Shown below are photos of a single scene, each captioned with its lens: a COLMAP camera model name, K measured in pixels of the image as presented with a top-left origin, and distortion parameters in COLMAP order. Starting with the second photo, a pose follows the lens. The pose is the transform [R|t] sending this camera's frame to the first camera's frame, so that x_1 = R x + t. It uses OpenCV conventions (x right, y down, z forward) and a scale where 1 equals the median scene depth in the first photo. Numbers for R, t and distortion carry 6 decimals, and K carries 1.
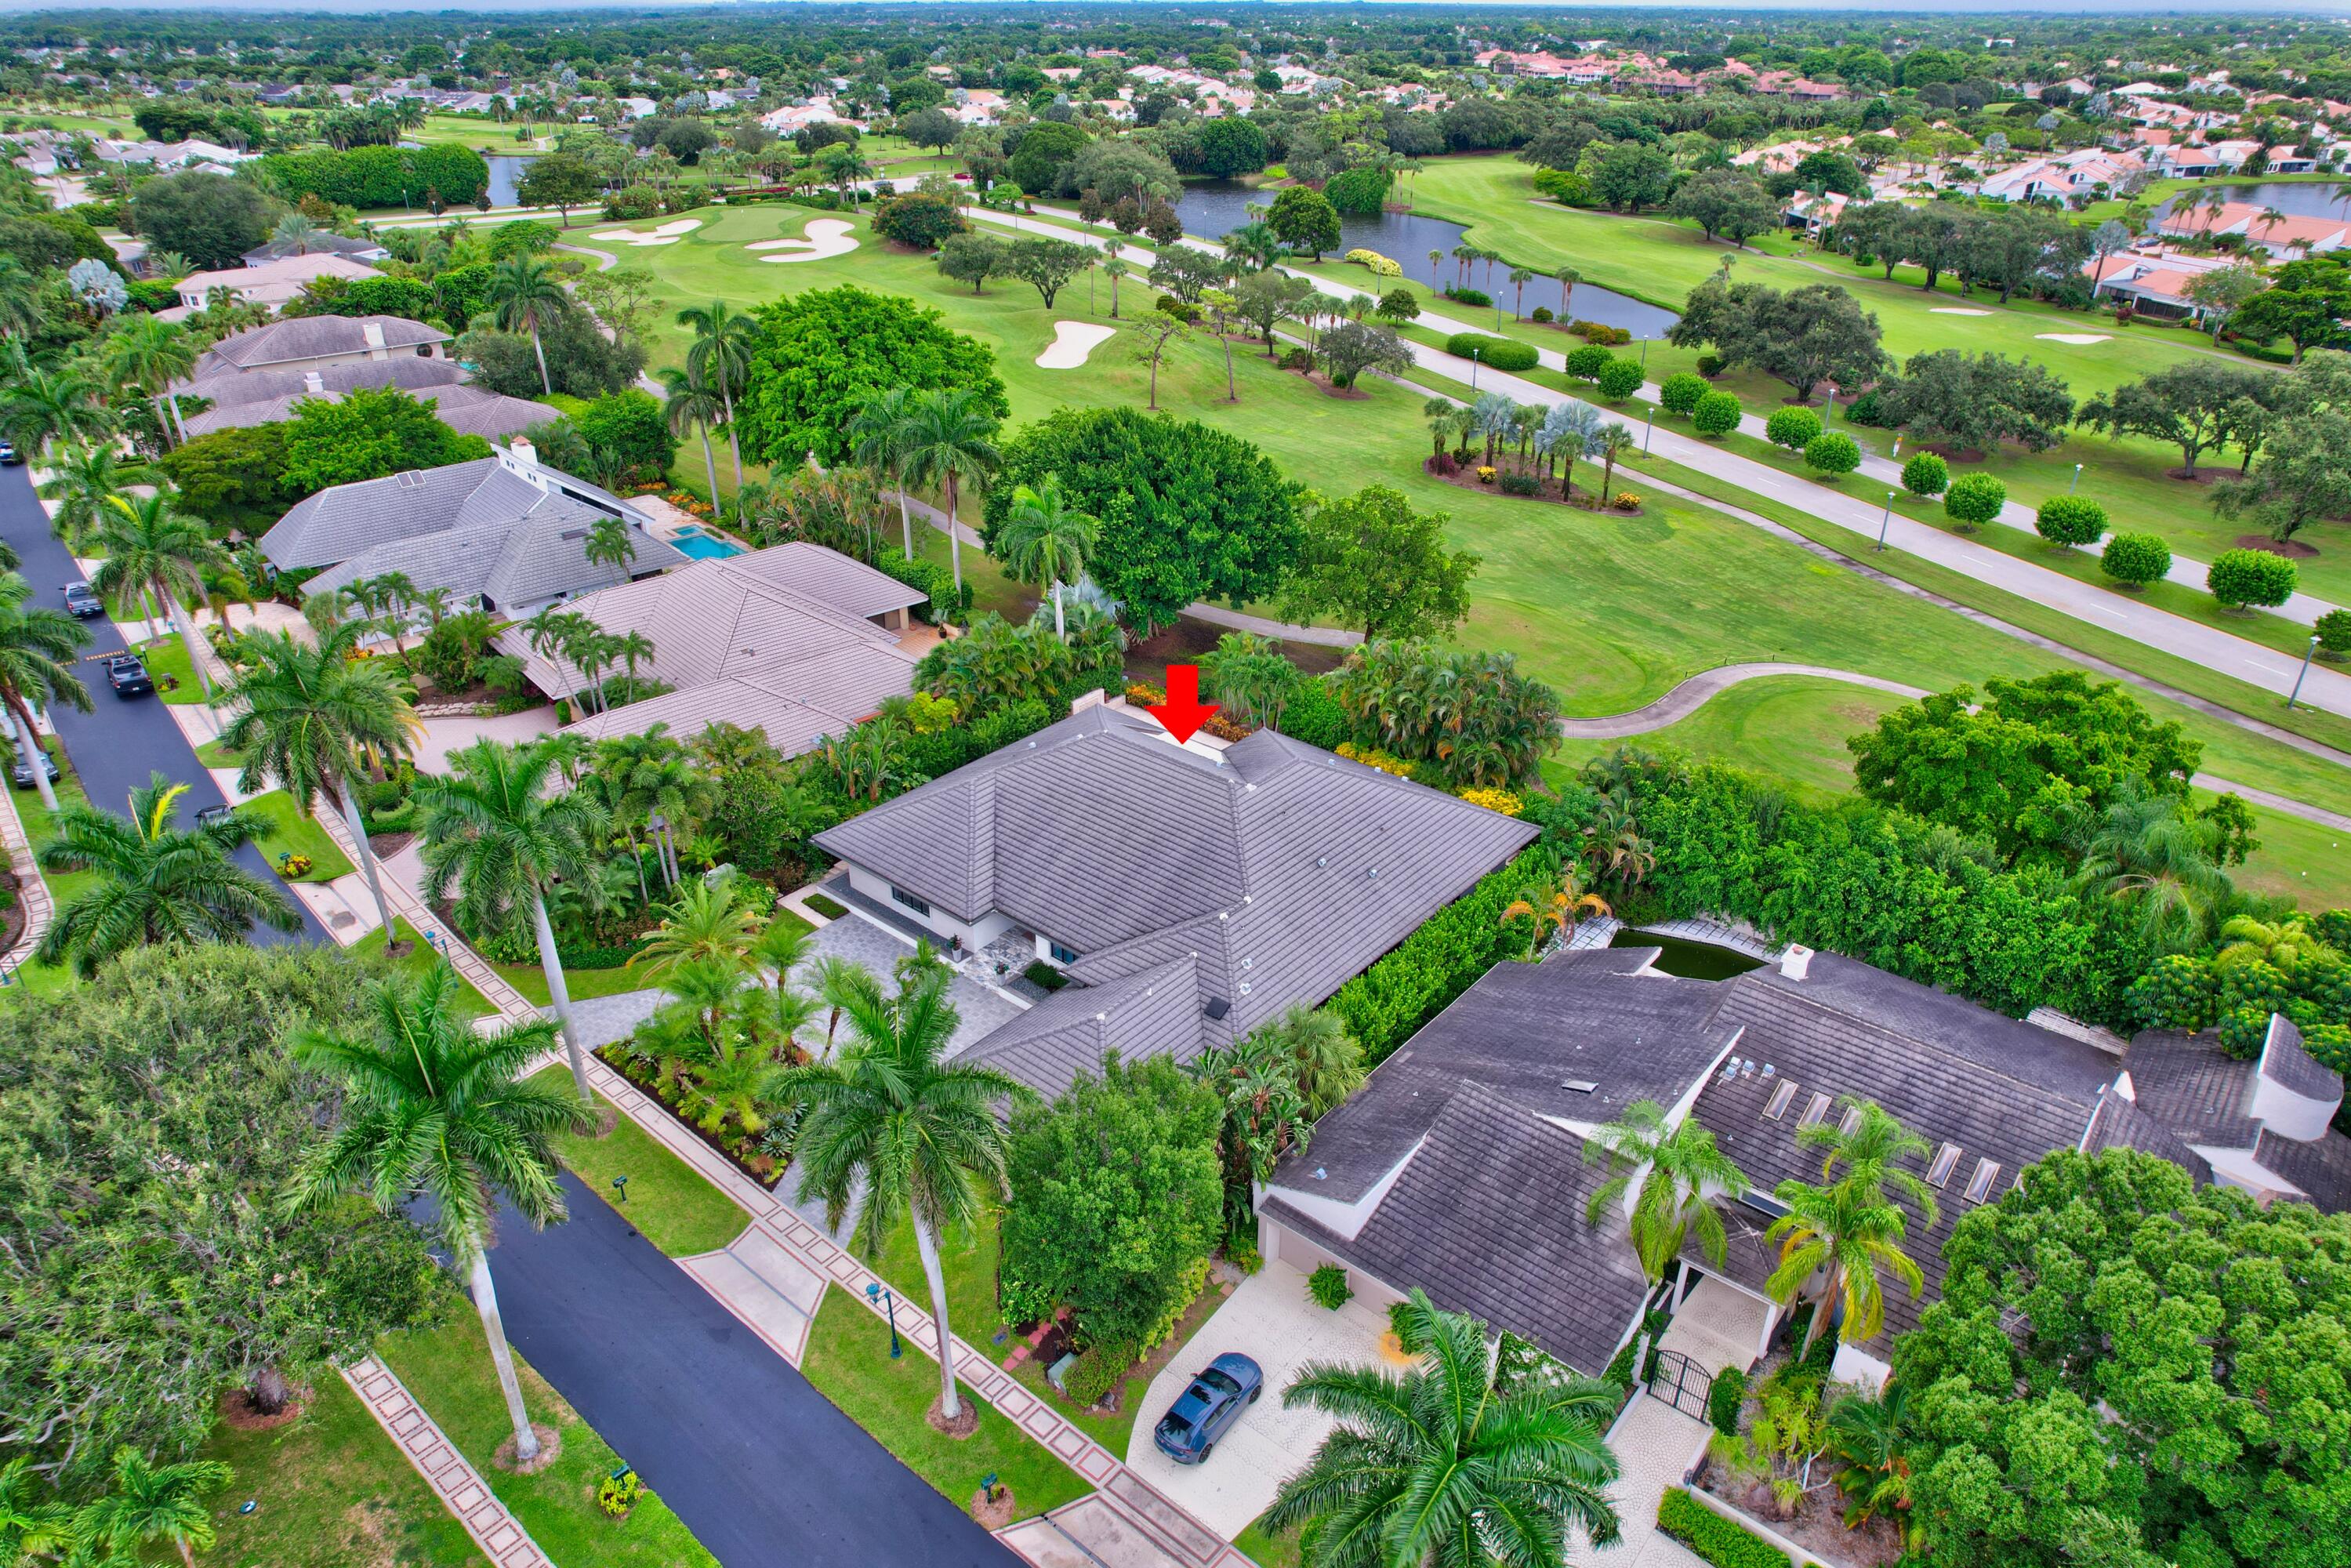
lens RADIAL K [[1508.7, 0, 1175.5], [0, 1508.7, 784.0], [0, 0, 1]] dist [-0.096964, 0.083159]
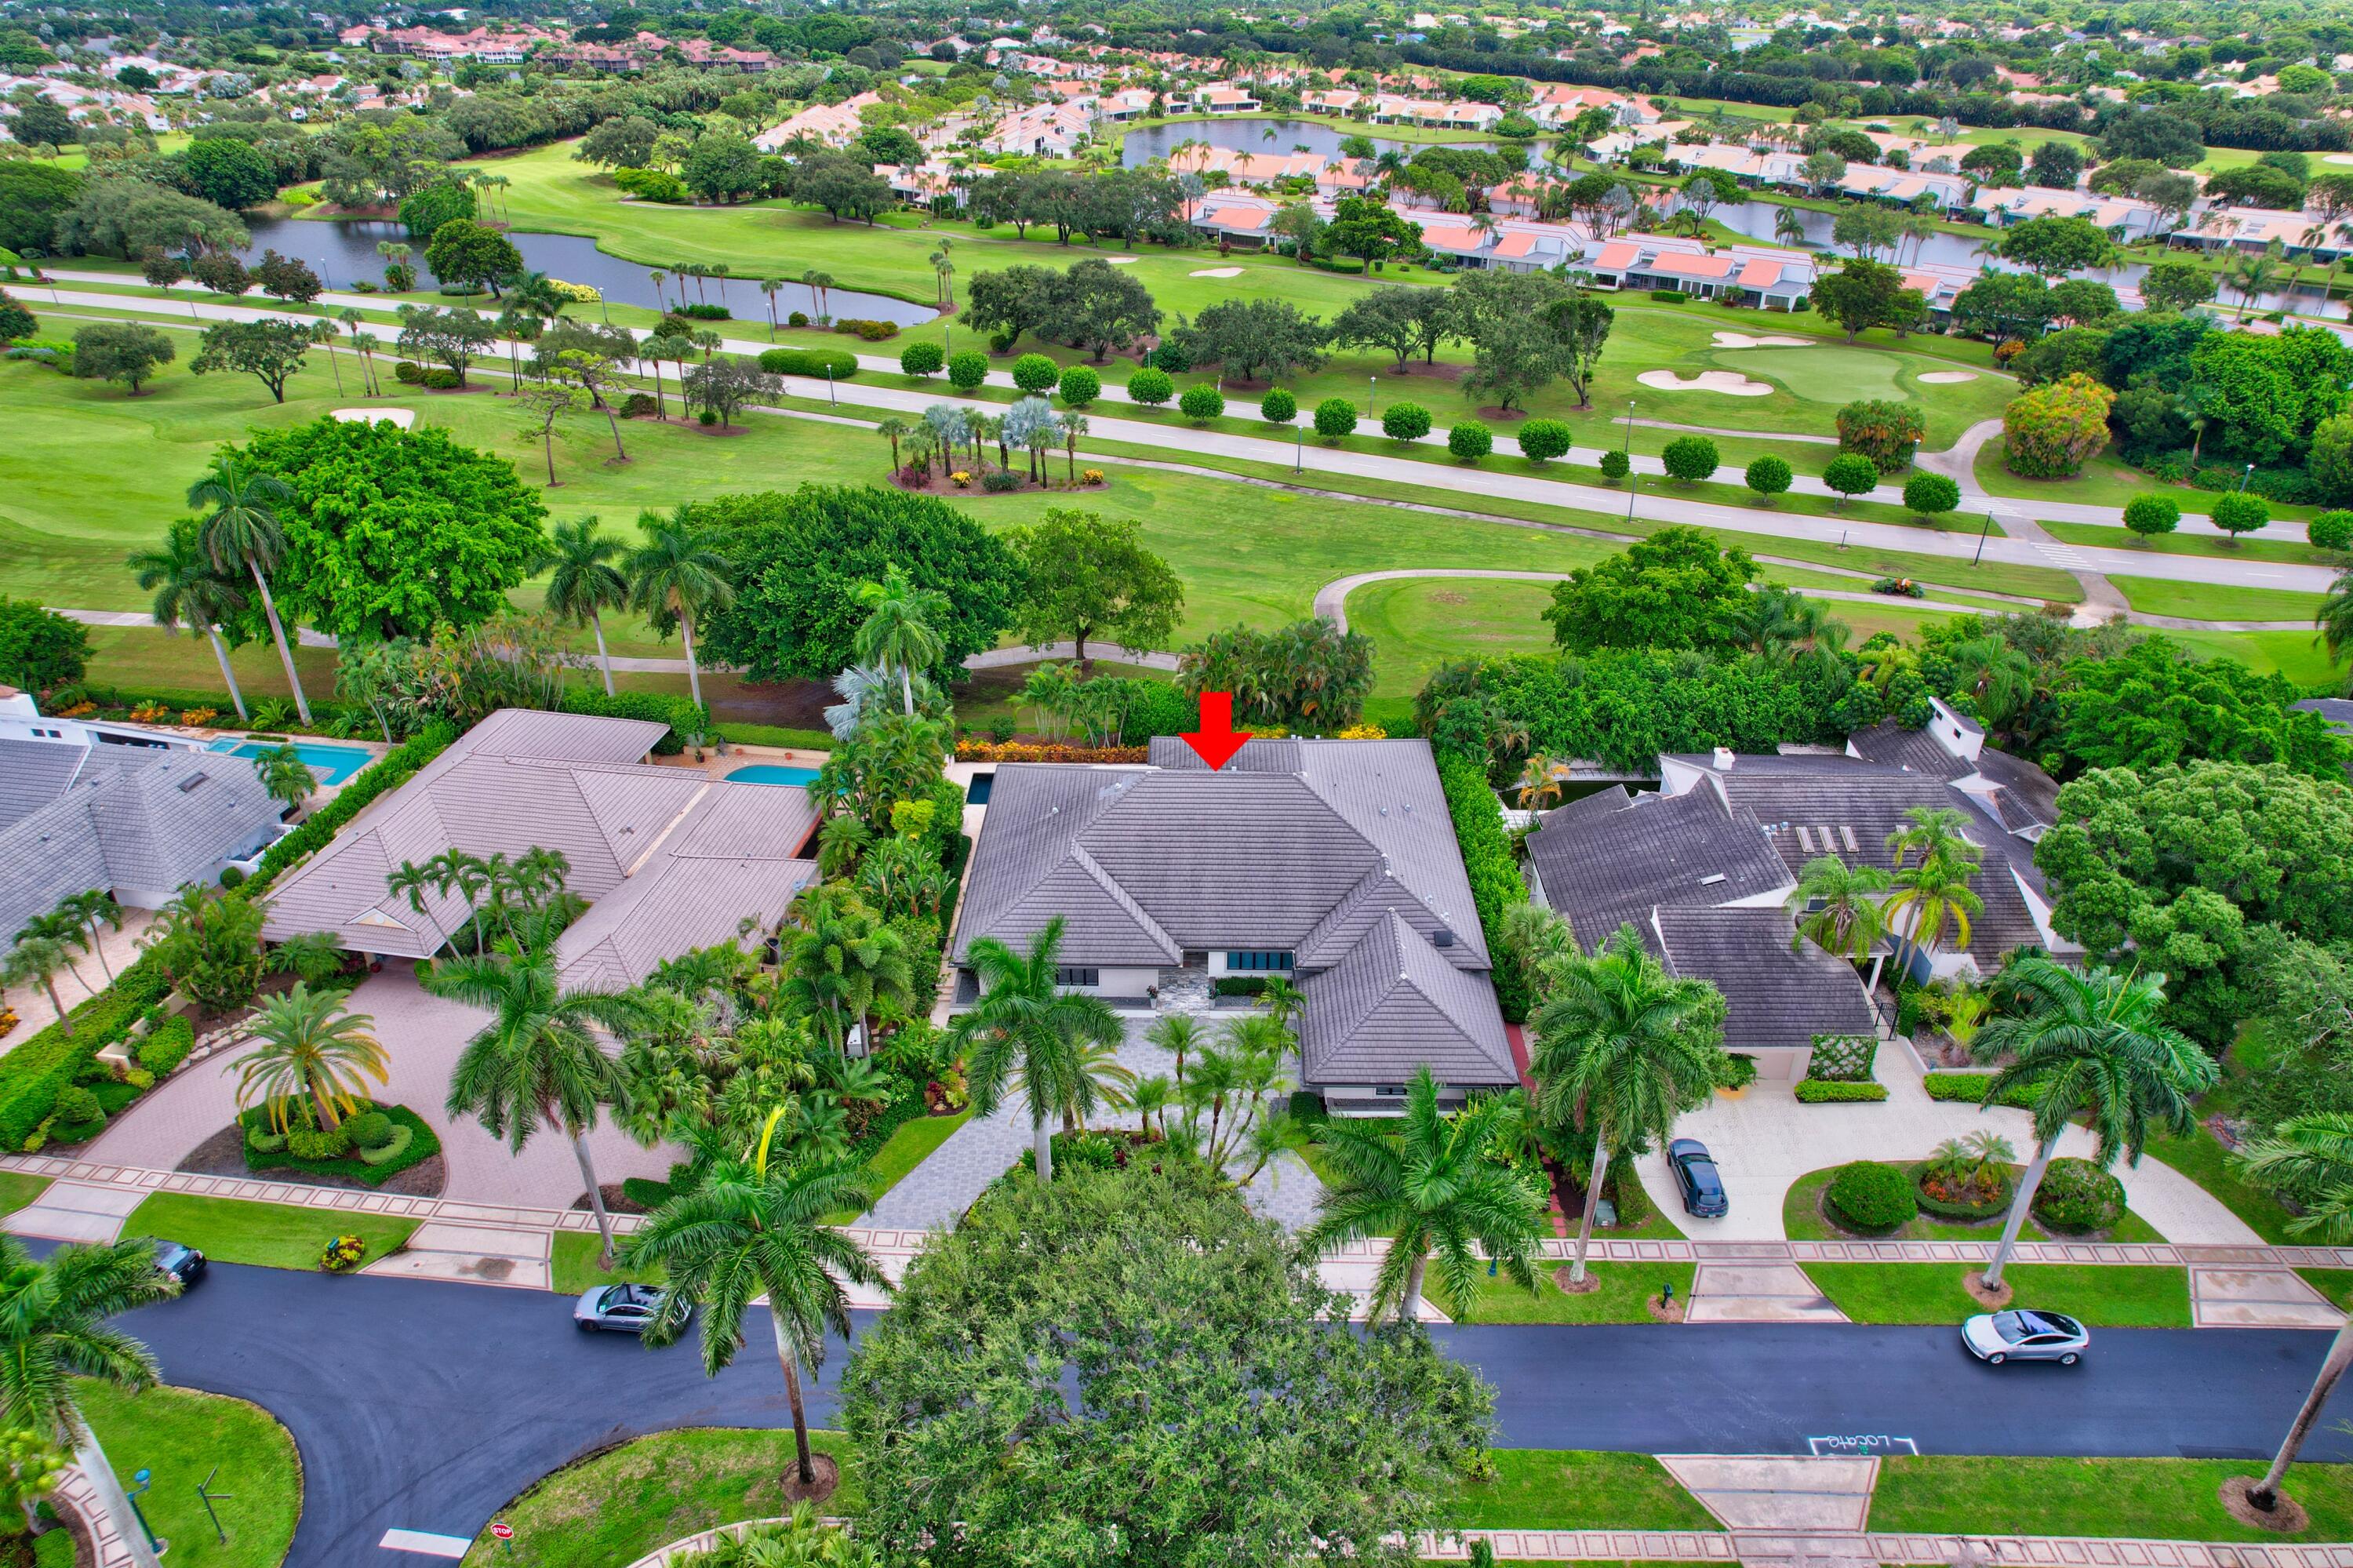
lens RADIAL K [[1509.9, 0, 1176.5], [0, 1509.9, 784.0], [0, 0, 1]] dist [-0.096964, 0.083159]
pose [[0.767431, -0.311171, 0.560556, -0.392133], [0.297681, 0.947305, 0.118318, -0.090662], [-0.567835, 0.076066, 0.819620, 0.046806]]
